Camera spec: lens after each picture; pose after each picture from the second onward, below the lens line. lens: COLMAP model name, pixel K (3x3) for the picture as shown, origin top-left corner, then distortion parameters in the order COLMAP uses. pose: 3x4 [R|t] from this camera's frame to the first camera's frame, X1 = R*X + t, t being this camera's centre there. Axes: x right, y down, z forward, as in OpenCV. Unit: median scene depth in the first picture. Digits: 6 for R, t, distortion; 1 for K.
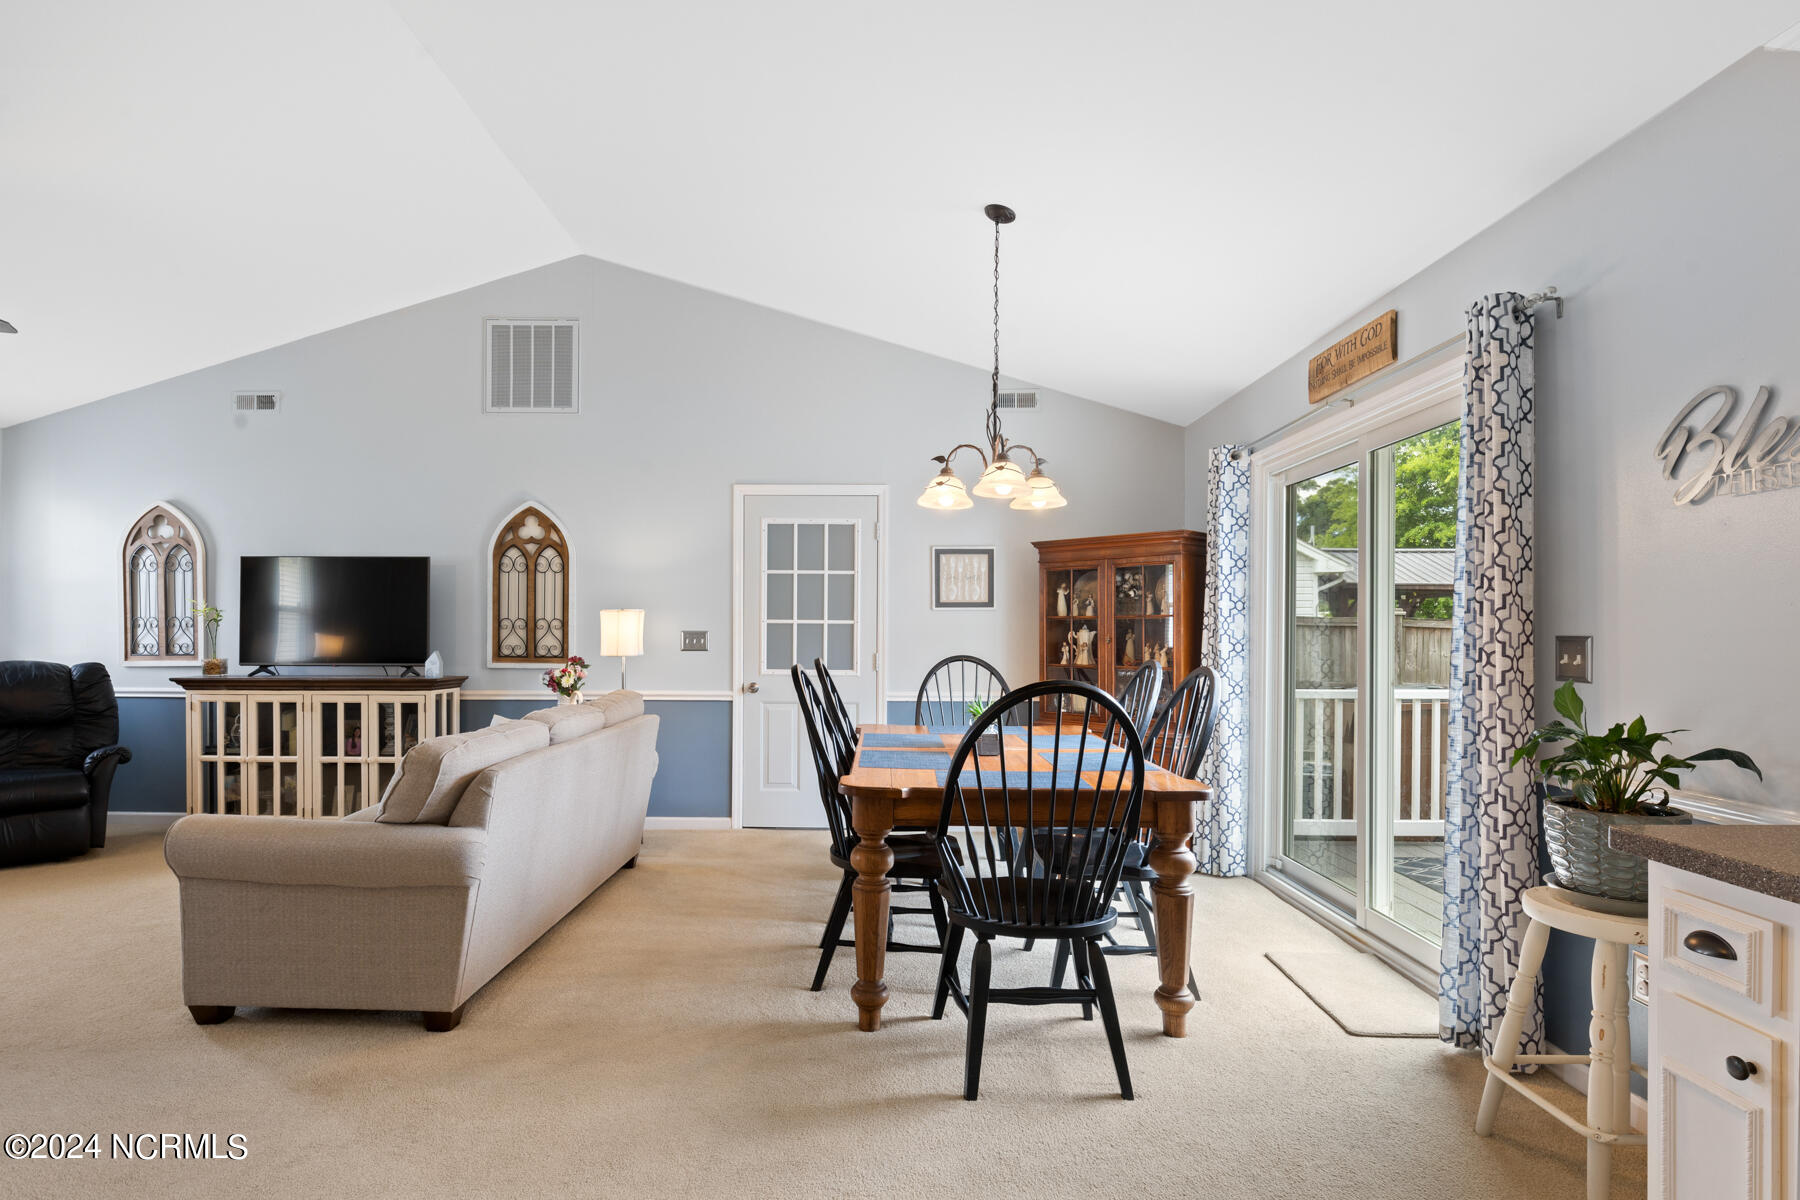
lens RADIAL K [[928.7, 0, 893.9], [0, 928.7, 632.2], [0, 0, 1]] dist [-0.003217, -0.001463]
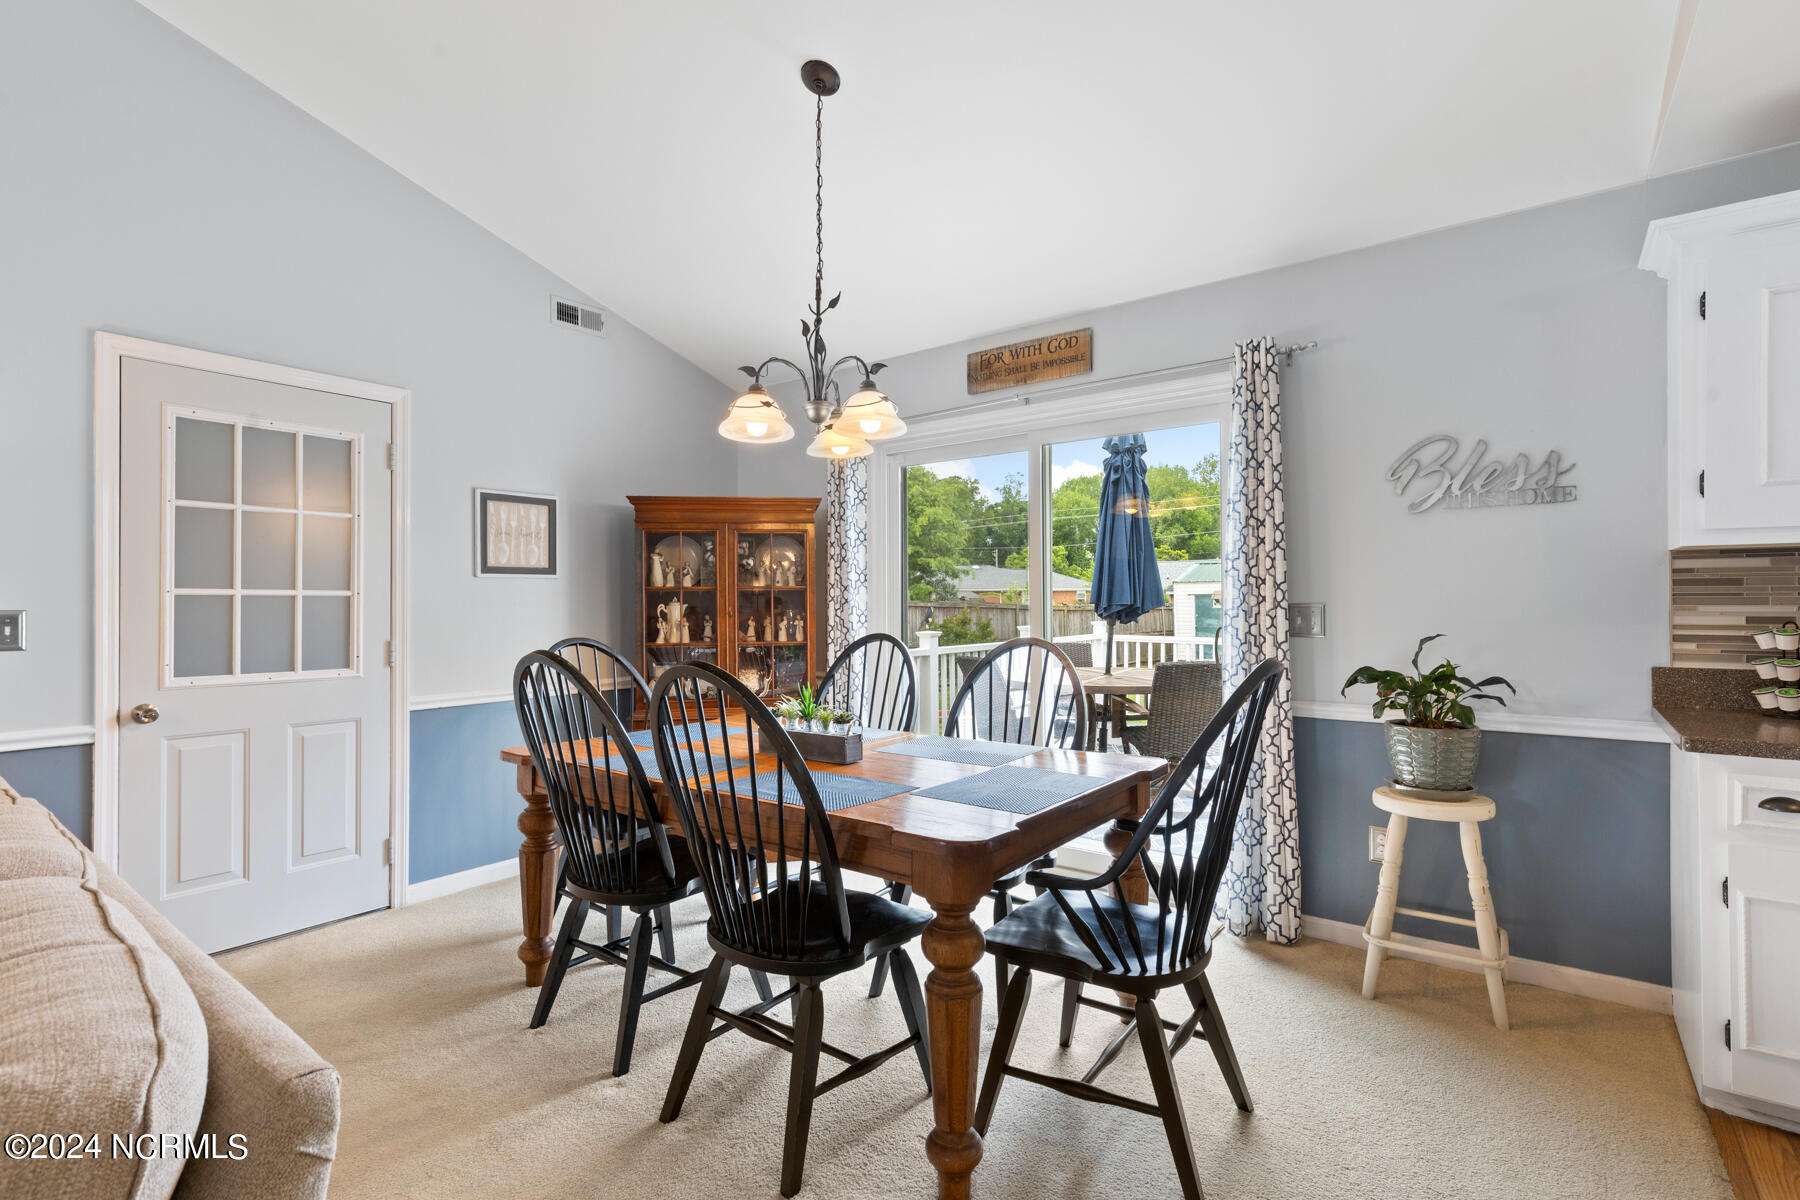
lens RADIAL K [[825.5, 0, 929.2], [0, 825.5, 595.3], [0, 0, 1]] dist [0.002710, 0.000084]
pose [[0.593285, 0.000391, 0.804993, -0.291239], [0.009413, 0.999928, -0.007423, -0.001648], [-0.804938, 0.011981, 0.593239, 0.372162]]
